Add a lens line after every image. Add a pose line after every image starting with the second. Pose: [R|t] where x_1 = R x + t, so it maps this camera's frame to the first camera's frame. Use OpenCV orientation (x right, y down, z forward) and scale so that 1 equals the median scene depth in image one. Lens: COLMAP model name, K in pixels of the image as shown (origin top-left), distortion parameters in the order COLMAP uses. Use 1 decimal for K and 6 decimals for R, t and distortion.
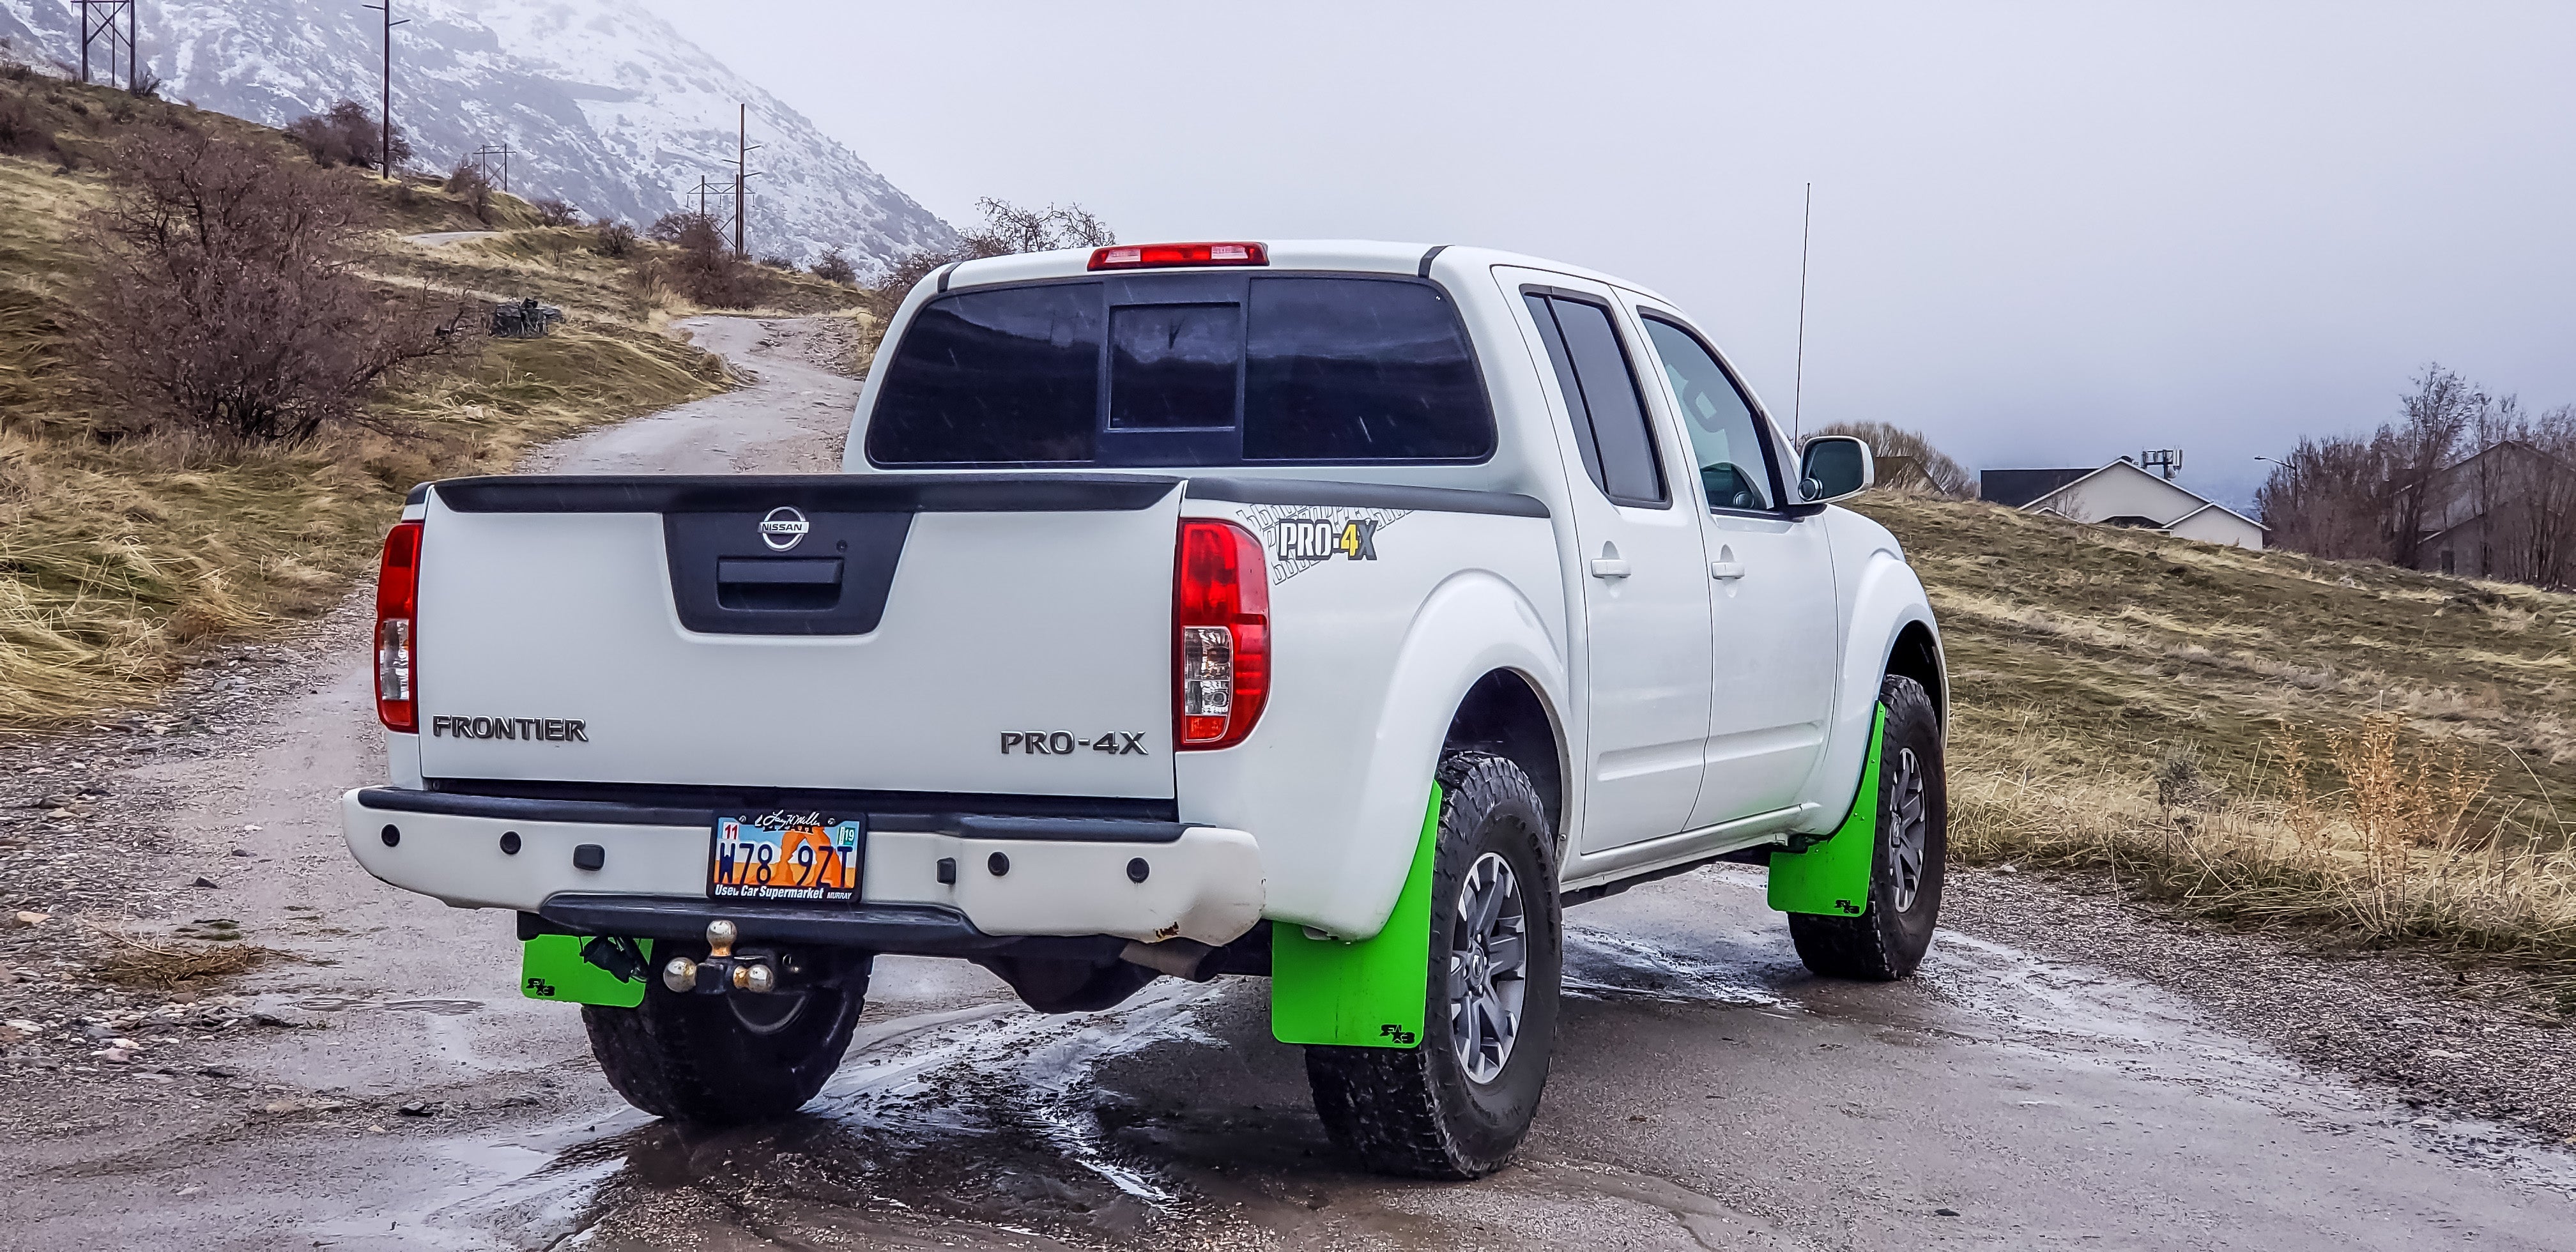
lens RADIAL K [[3796.1, 0, 1254.4], [0, 3796.1, 622.7], [0, 0, 1]] dist [0.186793, -0.030784]
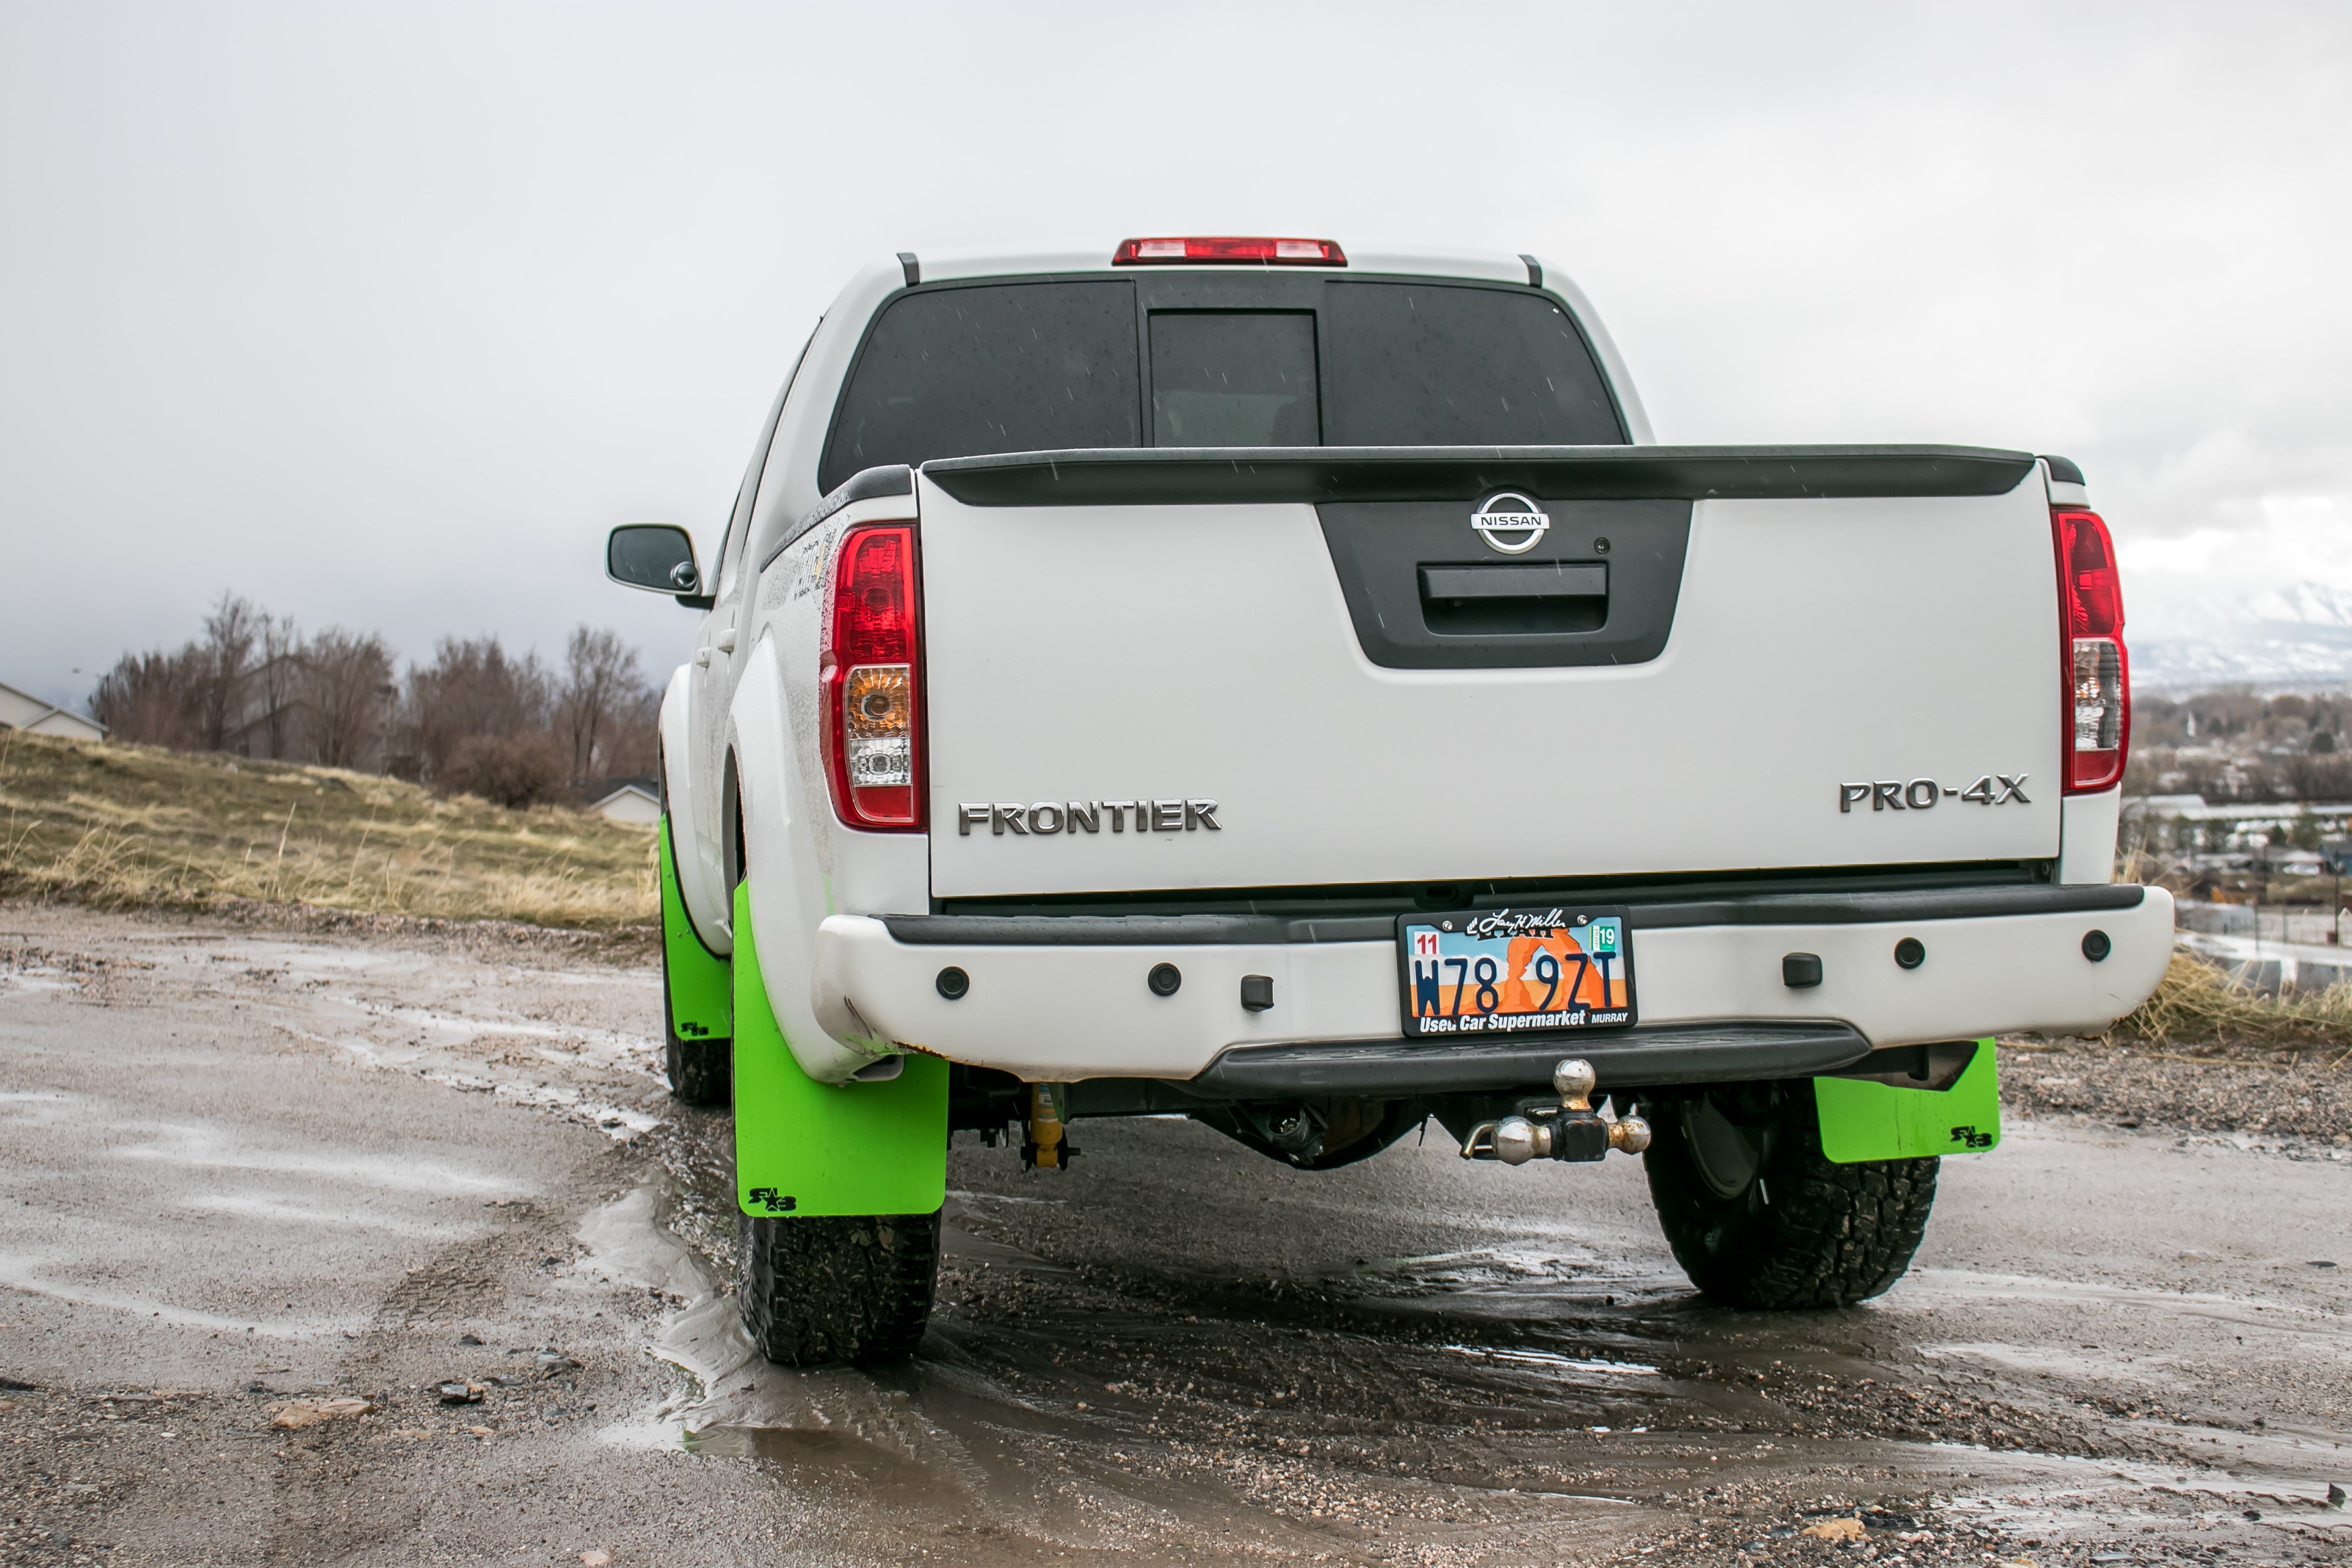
lens RADIAL K [[3194.6, 0, 1176.0], [0, 3194.6, 784.0], [0, 0, 1]] dist [-0.081406, 0.098703]
pose [[0.822530, -0.032710, 0.567781, -0.510954], [0.037062, 0.999305, 0.003879, 0.019926], [-0.567513, 0.017852, 0.823171, 0.518572]]
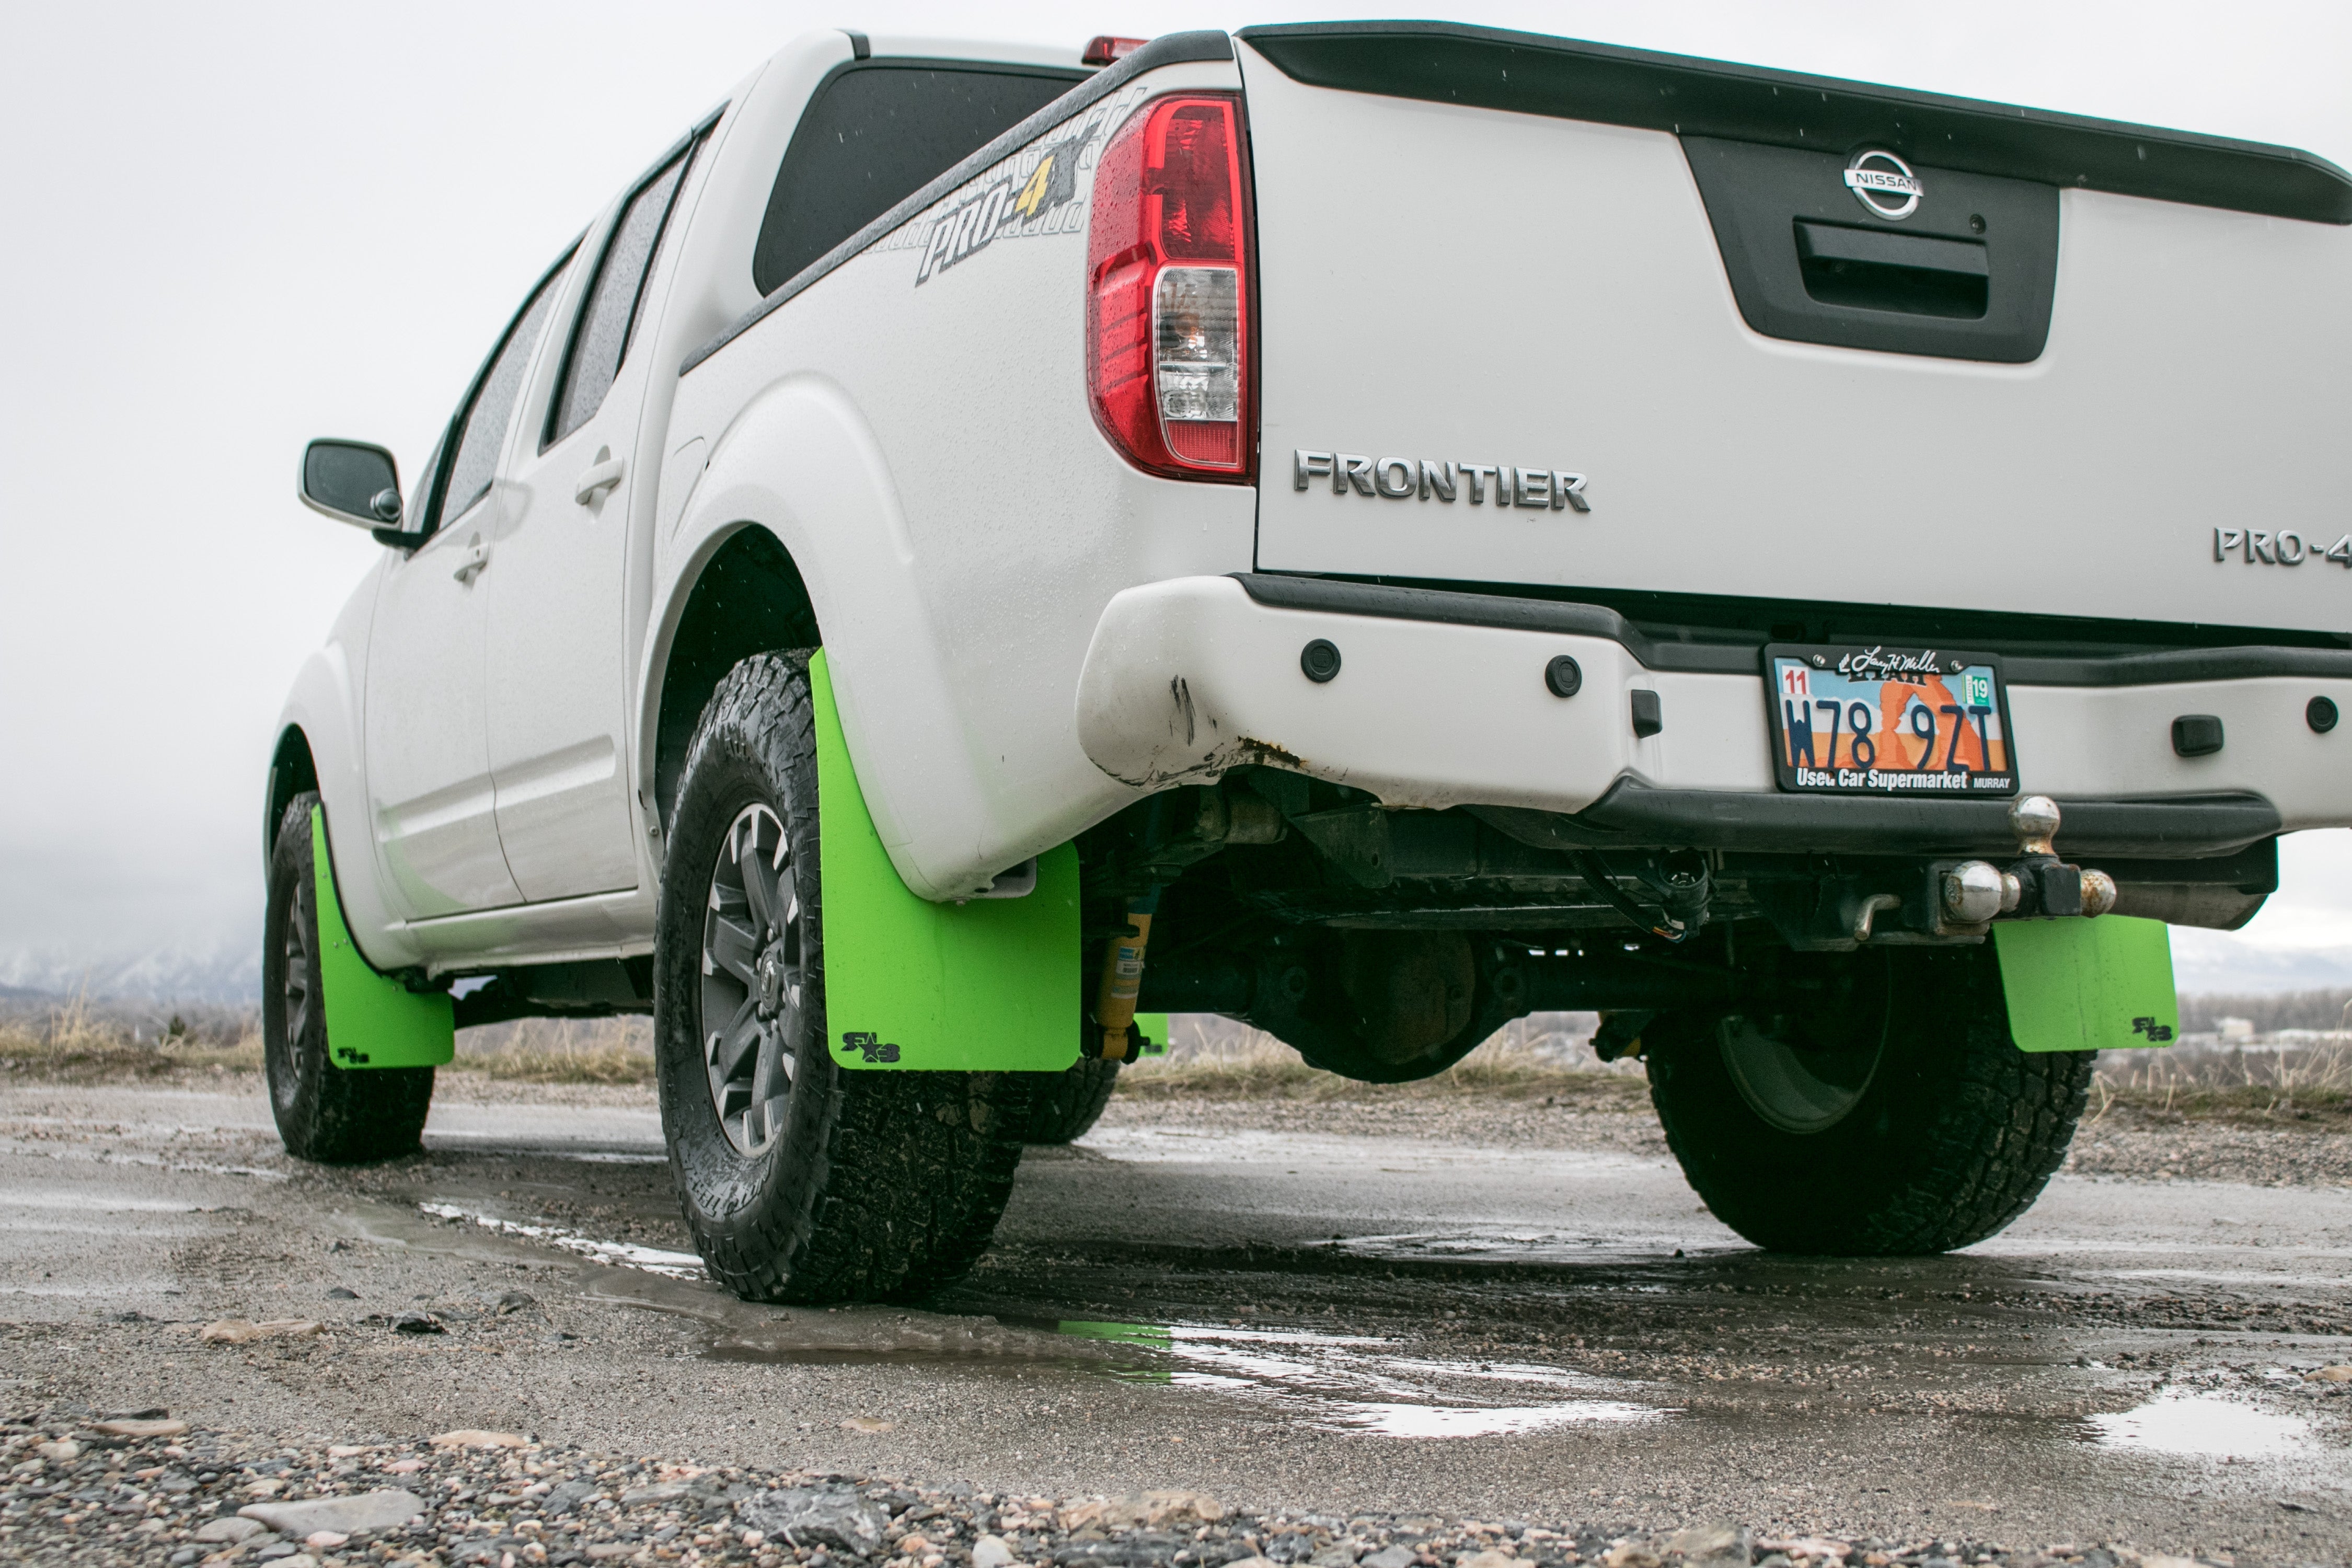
lens RADIAL K [[3140.0, 0, 1176.0], [0, 3140.0, 784.0], [0, 0, 1]] dist [-0.072635, 0.074505]
pose [[0.659259, 0.045815, 0.750518, -0.554131], [0.025064, 0.996248, -0.082832, 0.106467], [-0.751498, 0.073419, 0.655638, 0.742705]]
